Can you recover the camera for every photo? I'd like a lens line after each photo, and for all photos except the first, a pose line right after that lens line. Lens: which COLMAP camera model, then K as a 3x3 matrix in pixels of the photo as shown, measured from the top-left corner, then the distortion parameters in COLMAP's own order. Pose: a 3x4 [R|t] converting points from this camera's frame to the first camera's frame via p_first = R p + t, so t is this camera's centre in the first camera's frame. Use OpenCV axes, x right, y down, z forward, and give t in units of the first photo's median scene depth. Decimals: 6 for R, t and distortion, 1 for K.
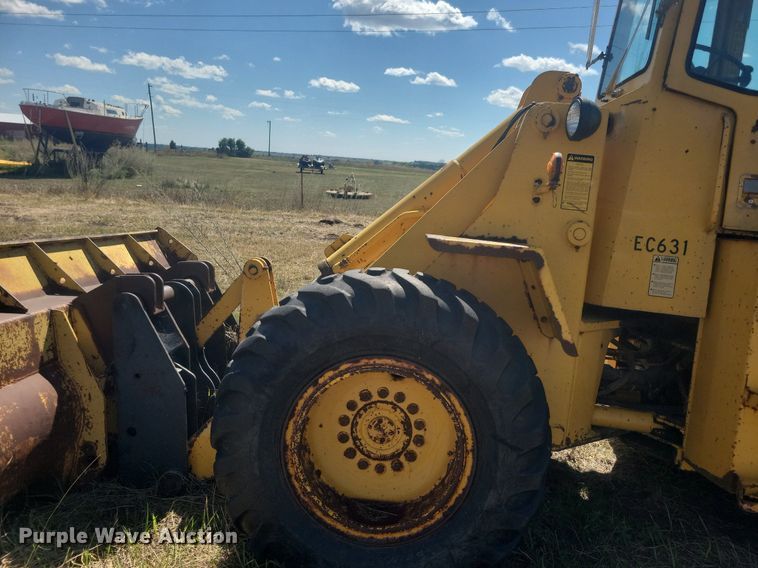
lens RADIAL K [[571.2, 0, 394.2], [0, 571.2, 269.0], [0, 0, 1]] dist [0.041213, -0.013382]
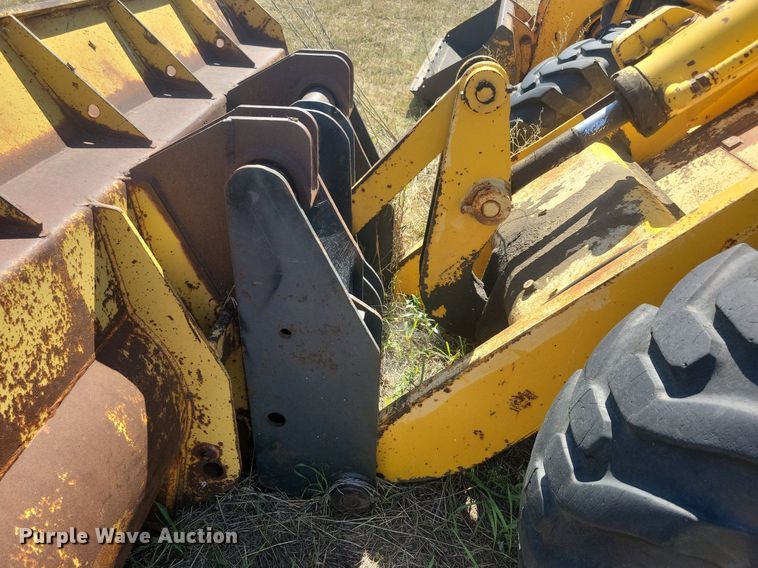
lens RADIAL K [[583.9, 0, 379.0], [0, 583.9, 284.0], [0, 0, 1]] dist [0.041577, -0.003685]
pose [[0.998539, 0.044151, -0.031165, -0.372481], [-0.027228, 0.909147, 0.415585, -0.062440], [0.046682, -0.414129, 0.909020, 0.601698]]
